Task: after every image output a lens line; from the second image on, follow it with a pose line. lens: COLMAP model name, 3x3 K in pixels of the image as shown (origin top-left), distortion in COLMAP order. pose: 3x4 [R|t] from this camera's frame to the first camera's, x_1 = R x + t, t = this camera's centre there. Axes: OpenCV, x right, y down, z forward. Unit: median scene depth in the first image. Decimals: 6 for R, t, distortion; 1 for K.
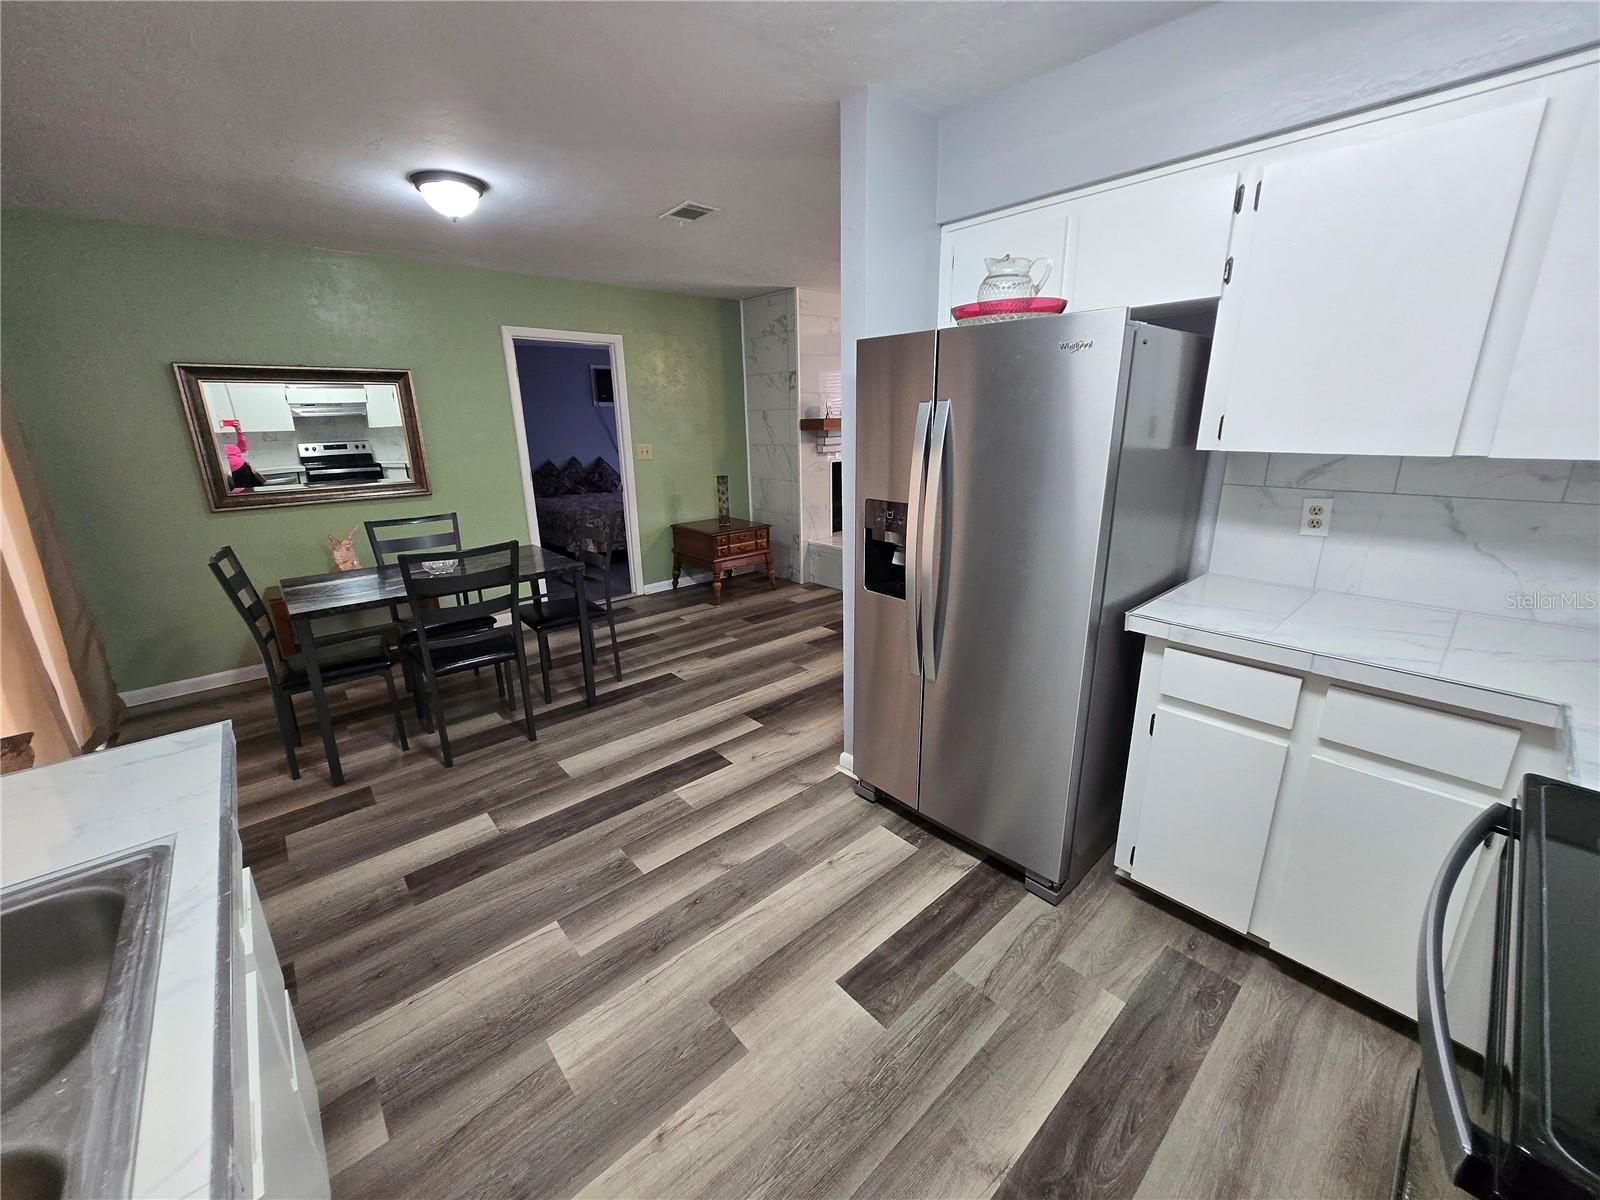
lens RADIAL K [[629.6, 0, 800.0], [0, 629.6, 600.0], [0, 0, 1]] dist [-0.000250, 0.000003]
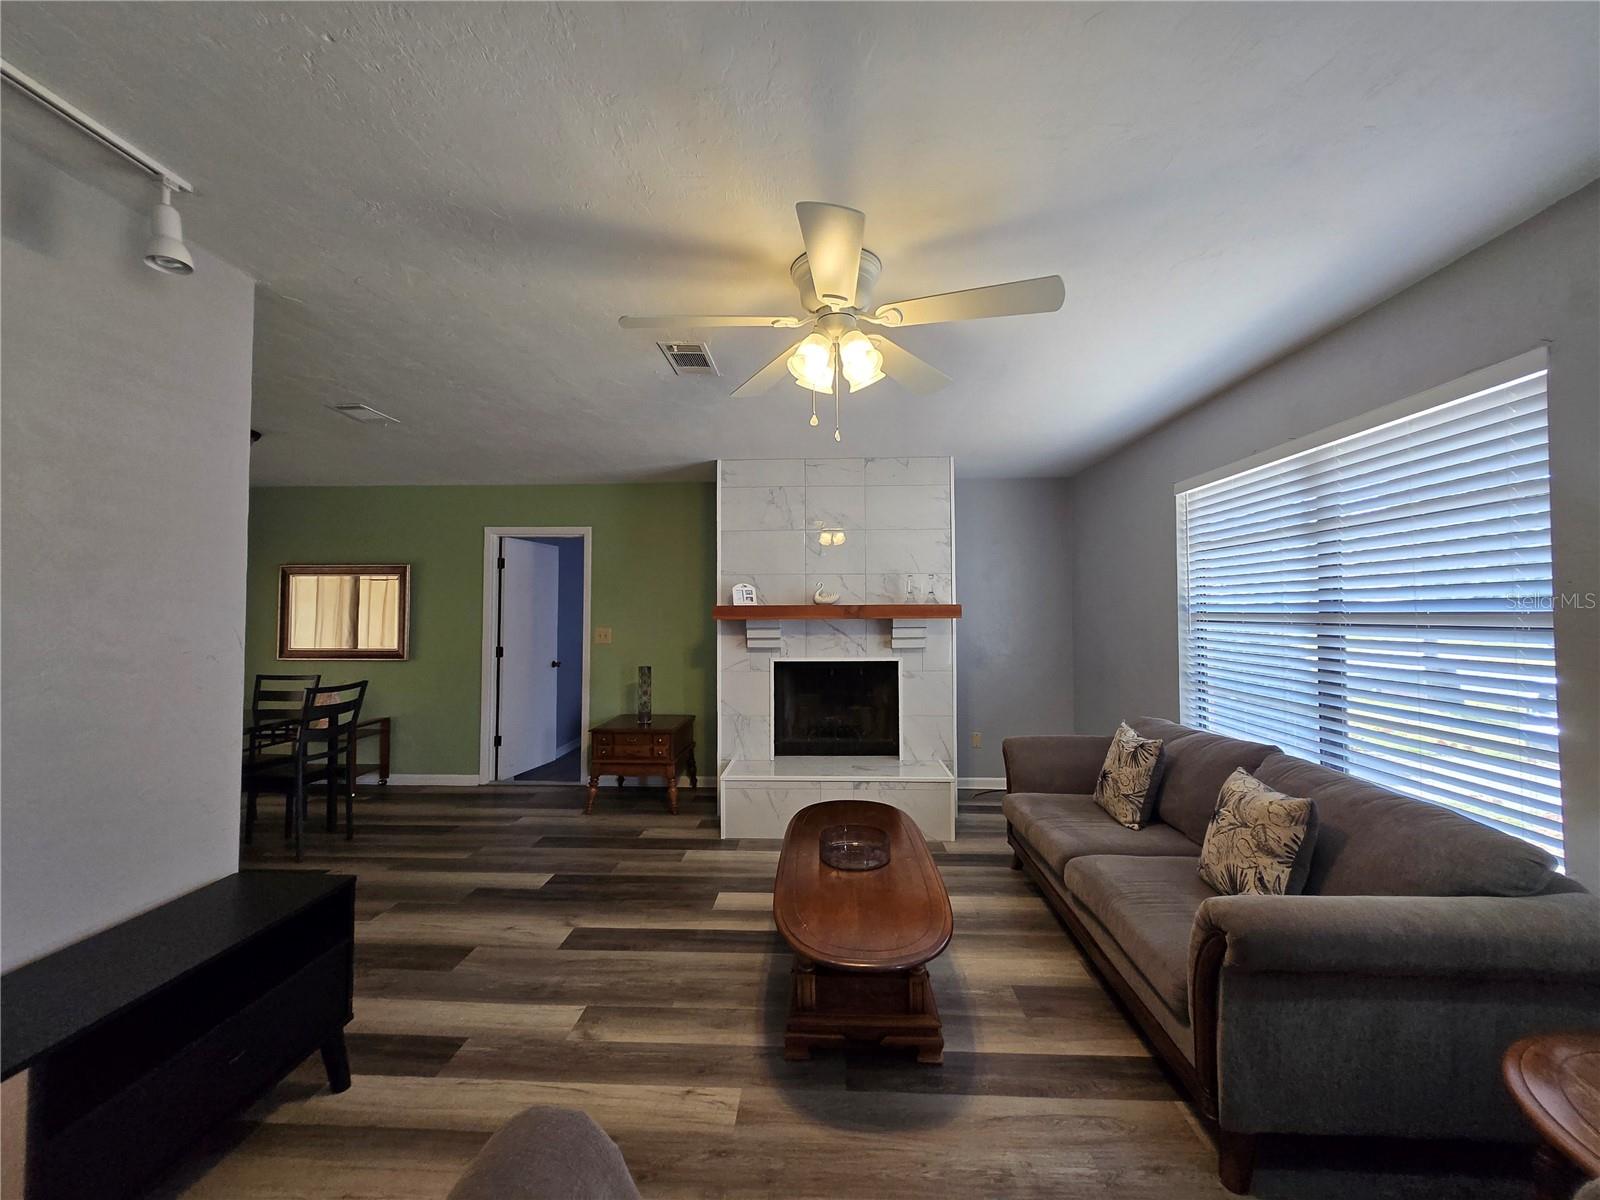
lens RADIAL K [[650.2, 0, 800.0], [0, 650.2, 600.0], [0, 0, 1]] dist [0.000089, 0.000036]
pose [[0.714572, 0.006371, -0.699533, 0.734525], [-0.200779, 0.959757, -0.196355, -0.166698], [0.670130, 0.280761, 0.687094, 0.537786]]
